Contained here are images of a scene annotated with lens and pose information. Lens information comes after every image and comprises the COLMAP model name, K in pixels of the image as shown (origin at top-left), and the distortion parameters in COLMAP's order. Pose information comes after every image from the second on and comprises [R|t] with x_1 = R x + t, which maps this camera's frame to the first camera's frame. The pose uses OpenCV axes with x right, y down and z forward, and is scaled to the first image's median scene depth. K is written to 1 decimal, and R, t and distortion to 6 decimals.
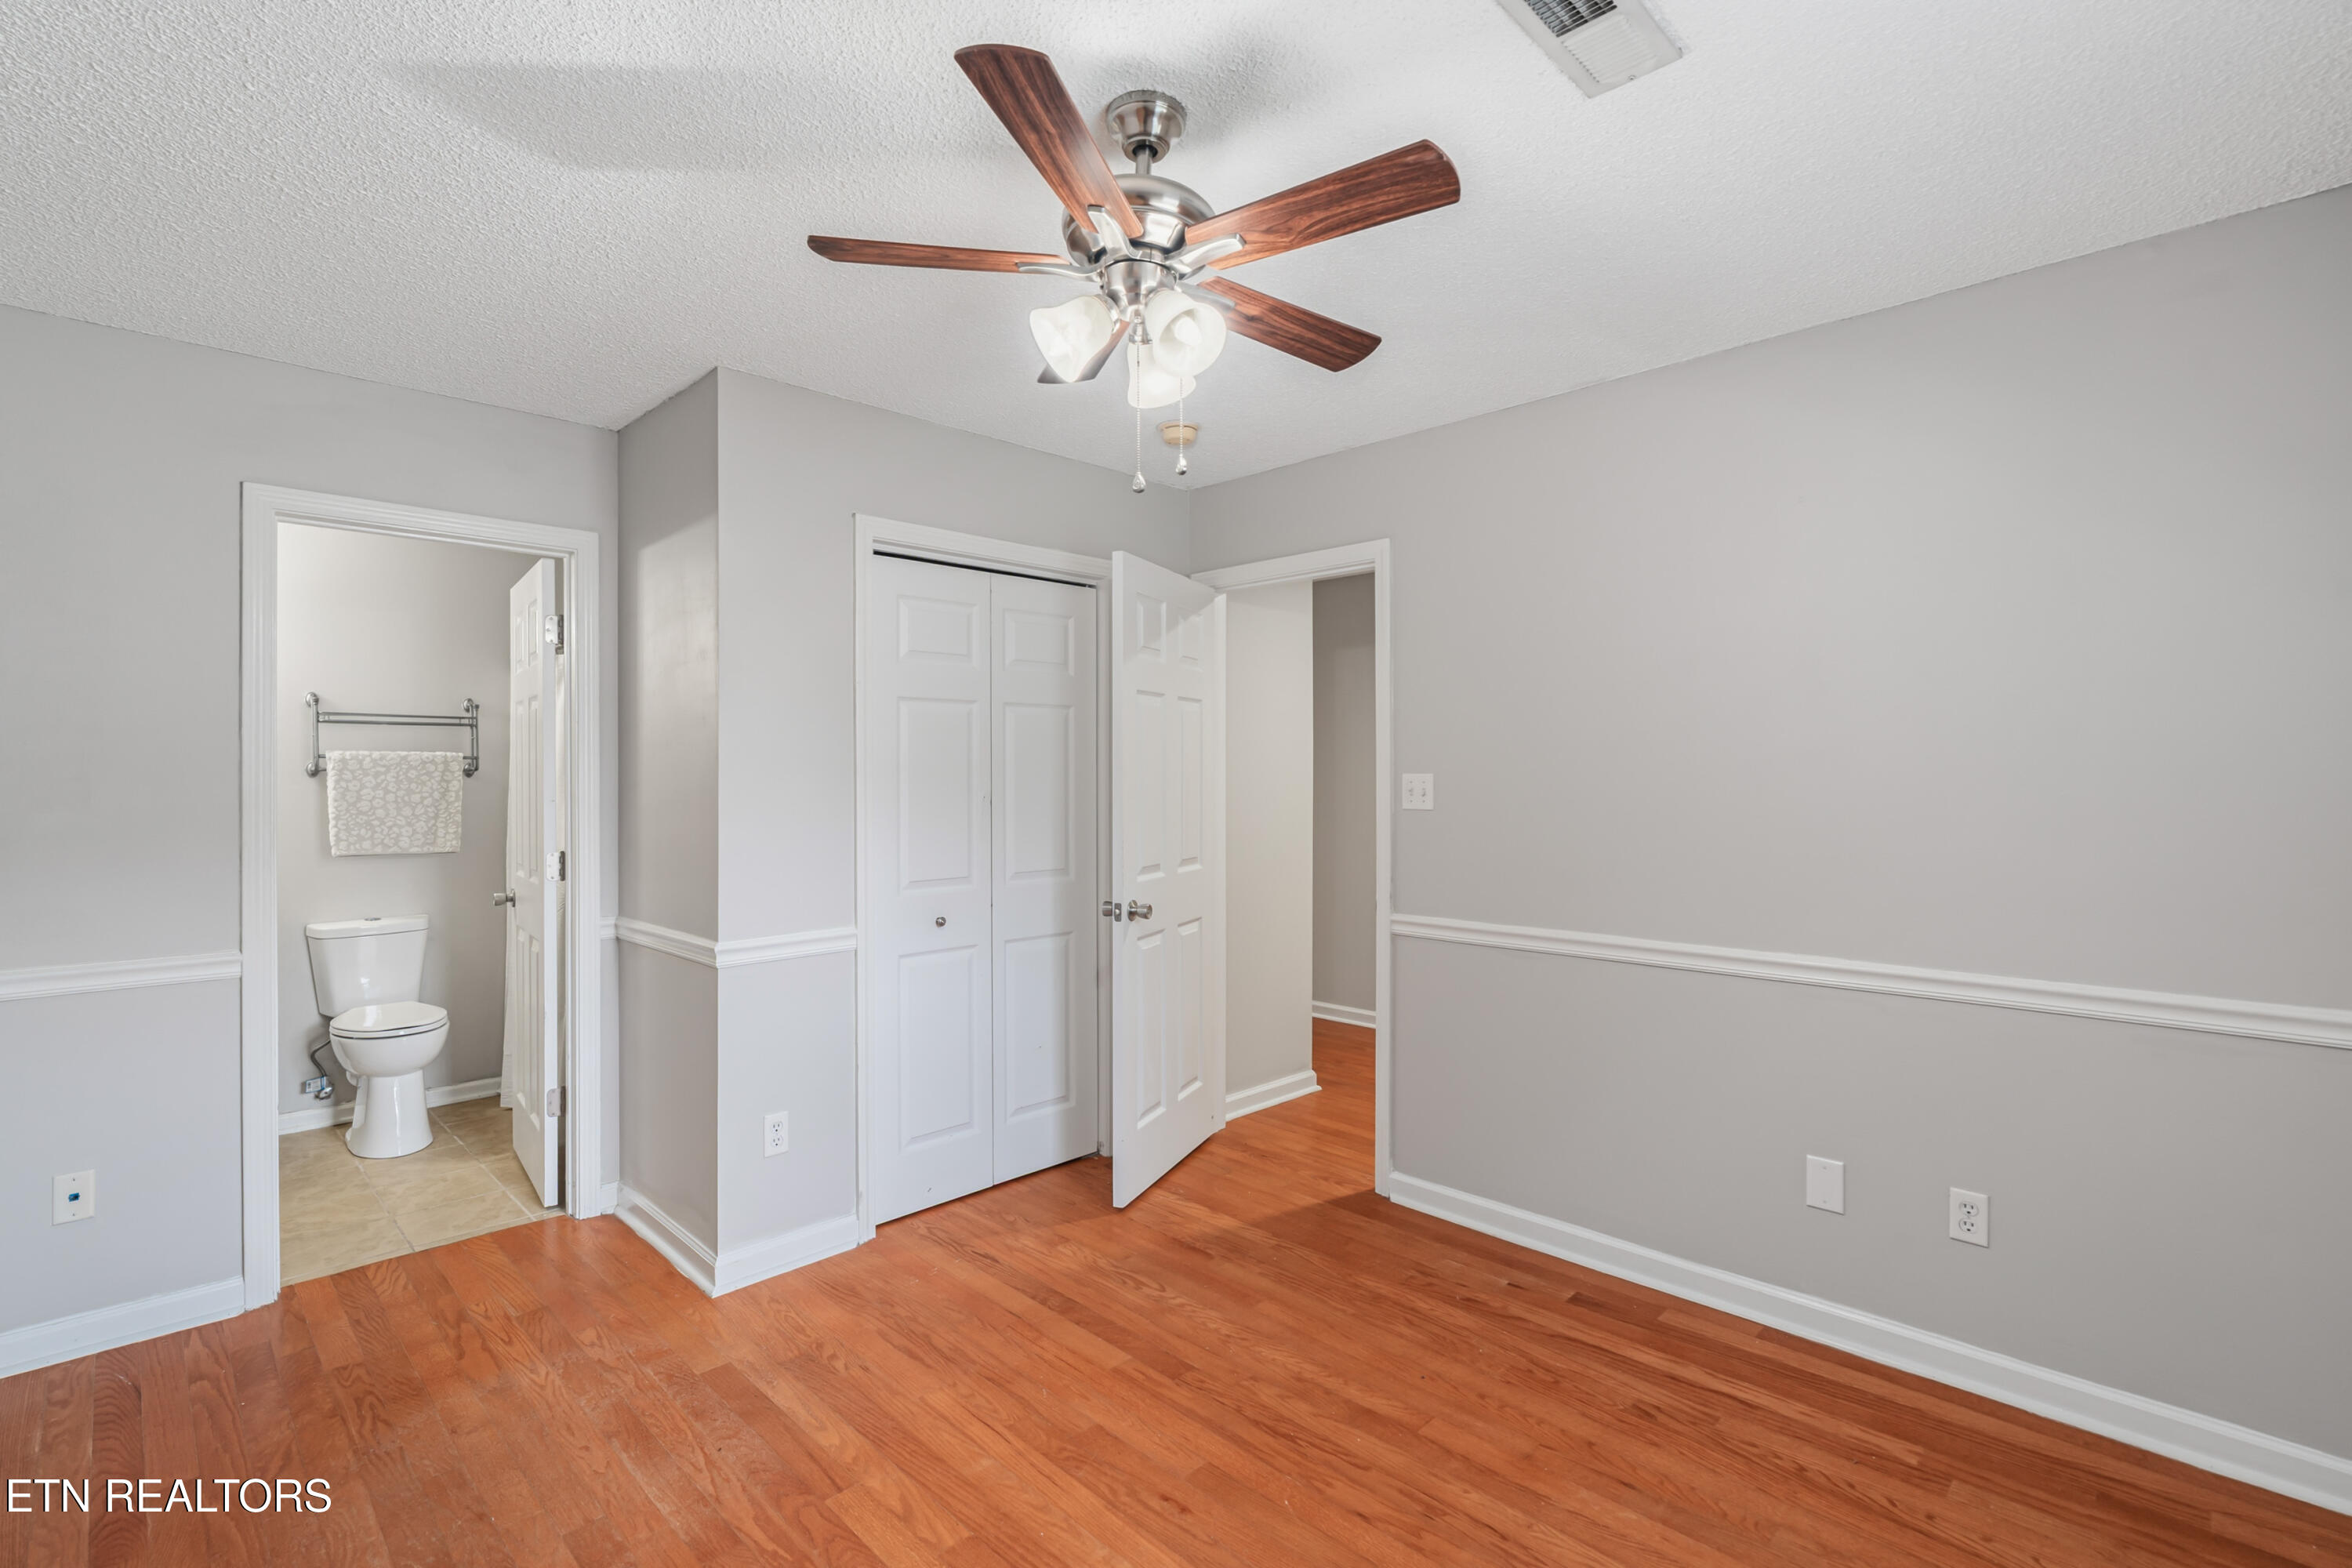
lens RADIAL K [[1079.4, 0, 1171.4], [0, 1079.4, 778.3], [0, 0, 1]] dist [-0.001227, 0.000634]
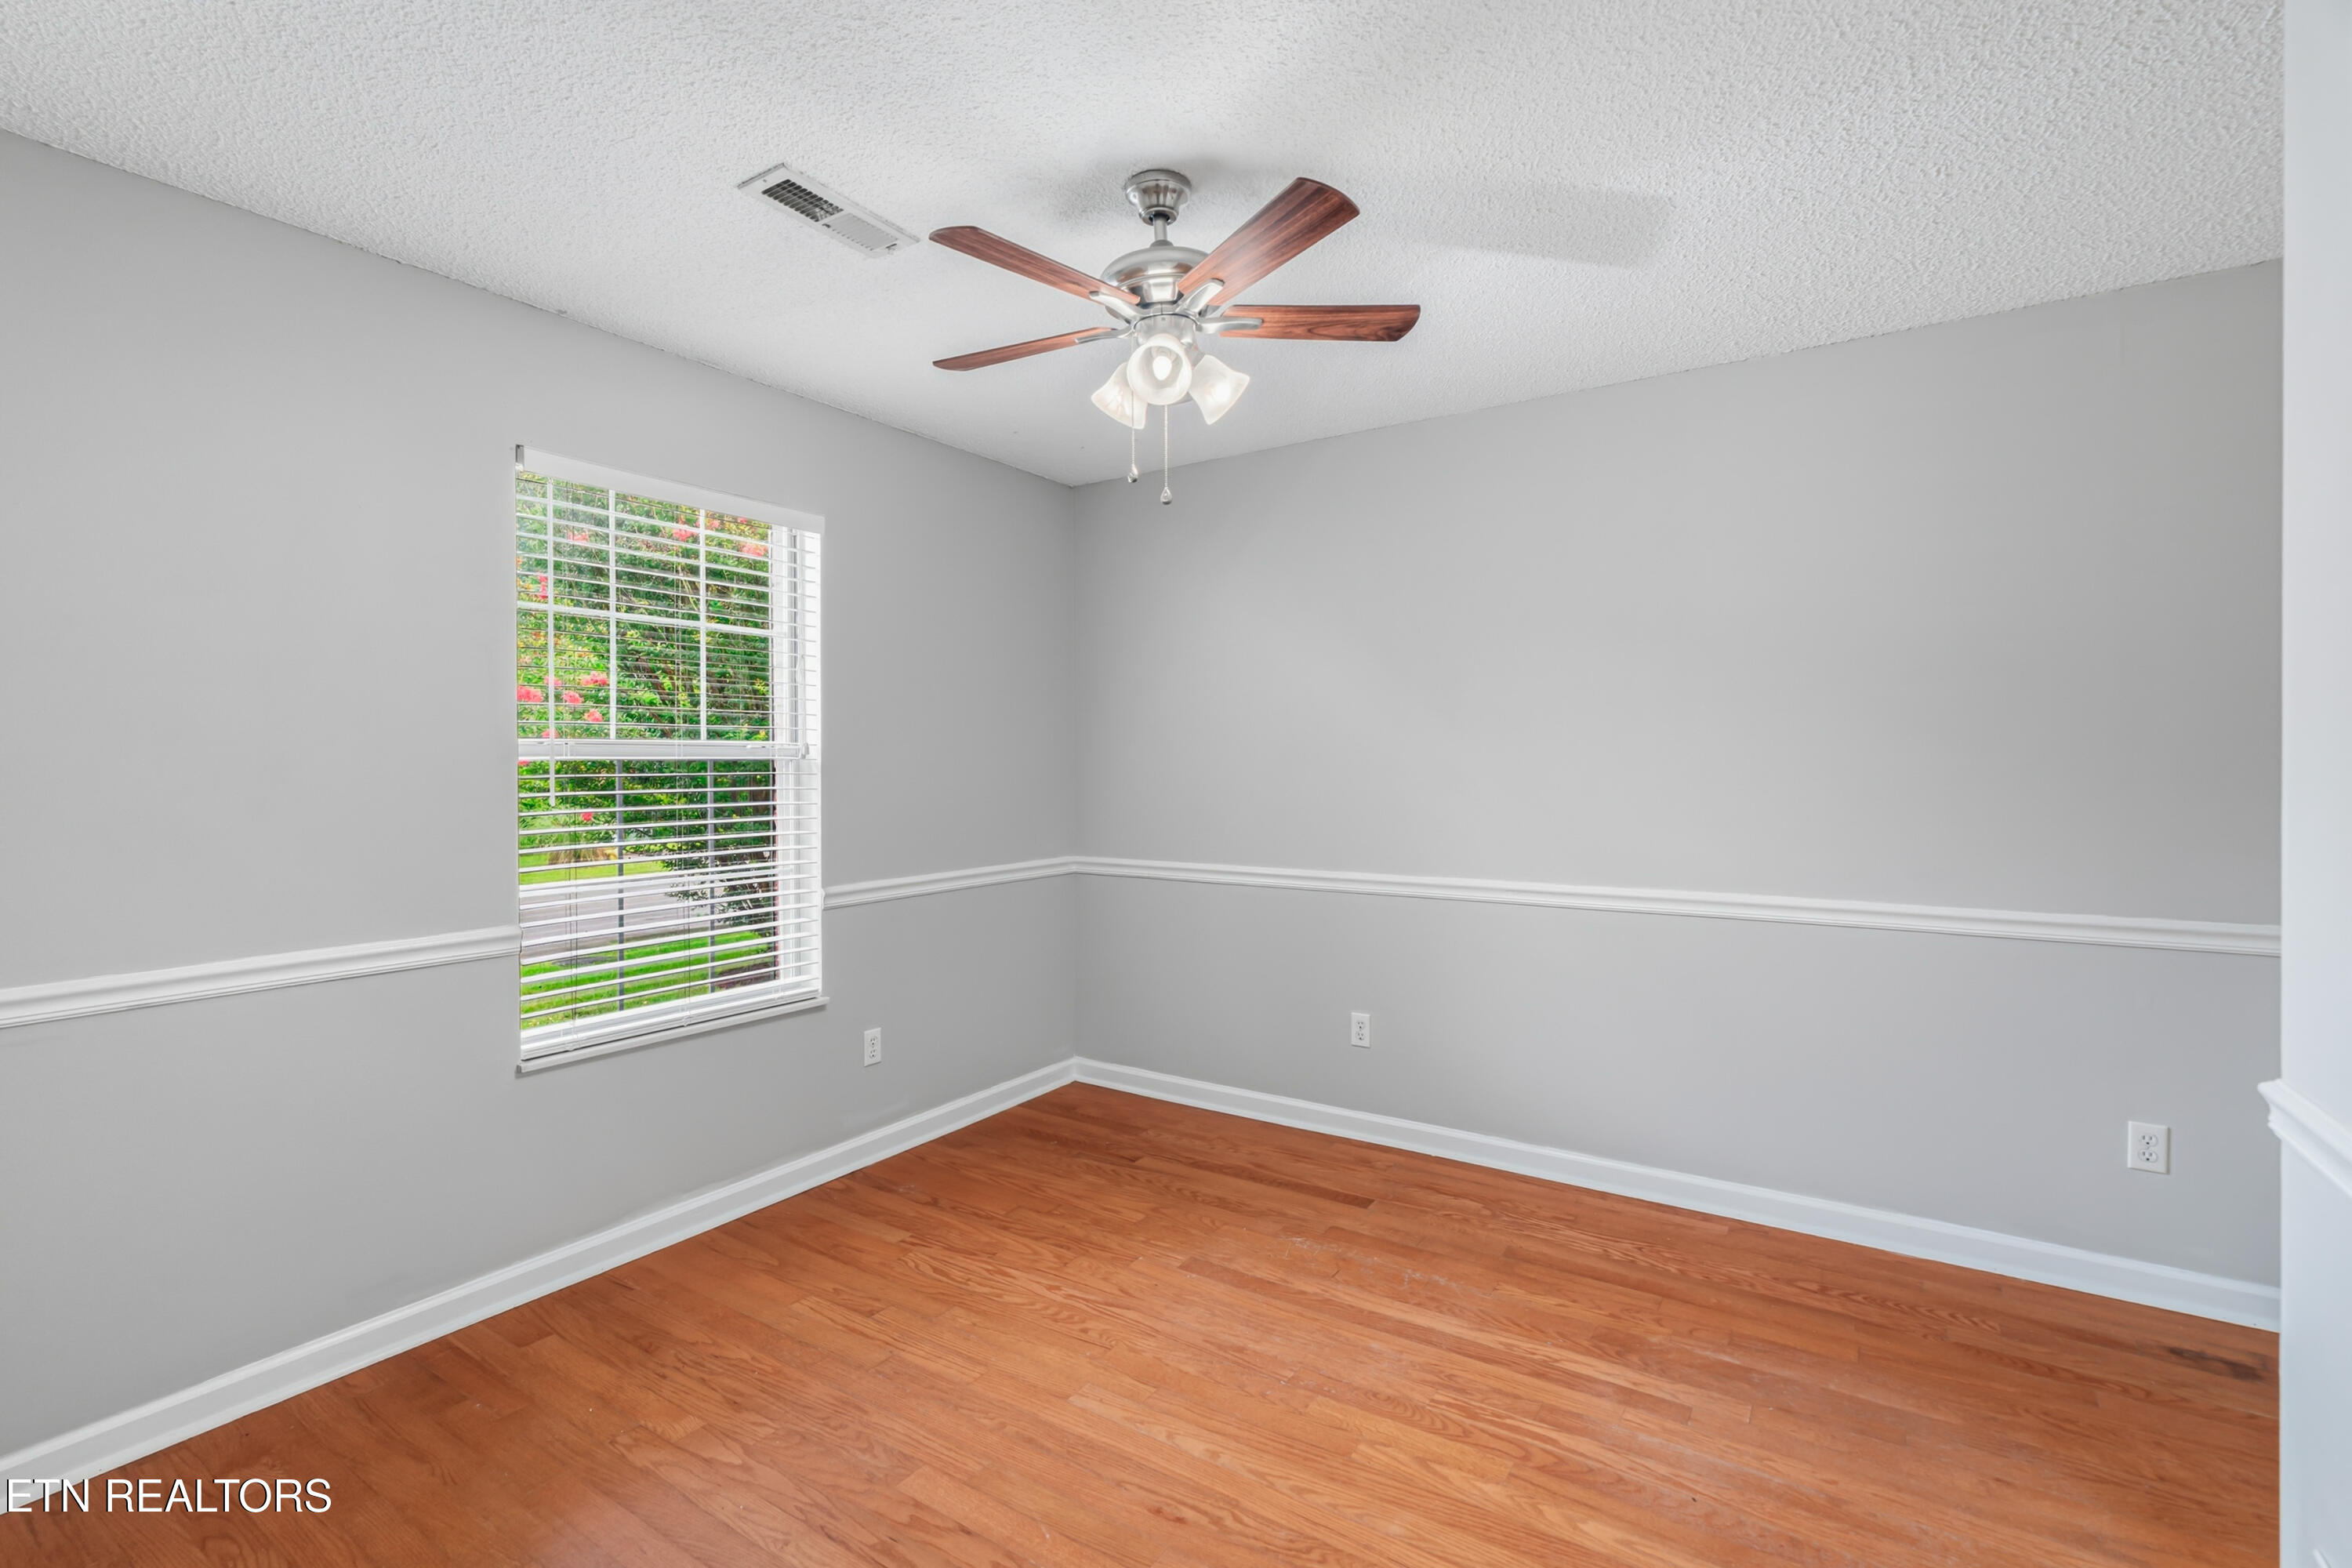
lens RADIAL K [[1079.4, 0, 1171.4], [0, 1079.4, 778.3], [0, 0, 1]] dist [-0.001227, 0.000634]
pose [[-0.981272, 0.010036, -0.192363, 0.172223], [0.007273, 0.999860, 0.015063, 0.022155], [0.192488, 0.013382, -0.981208, 1.899044]]
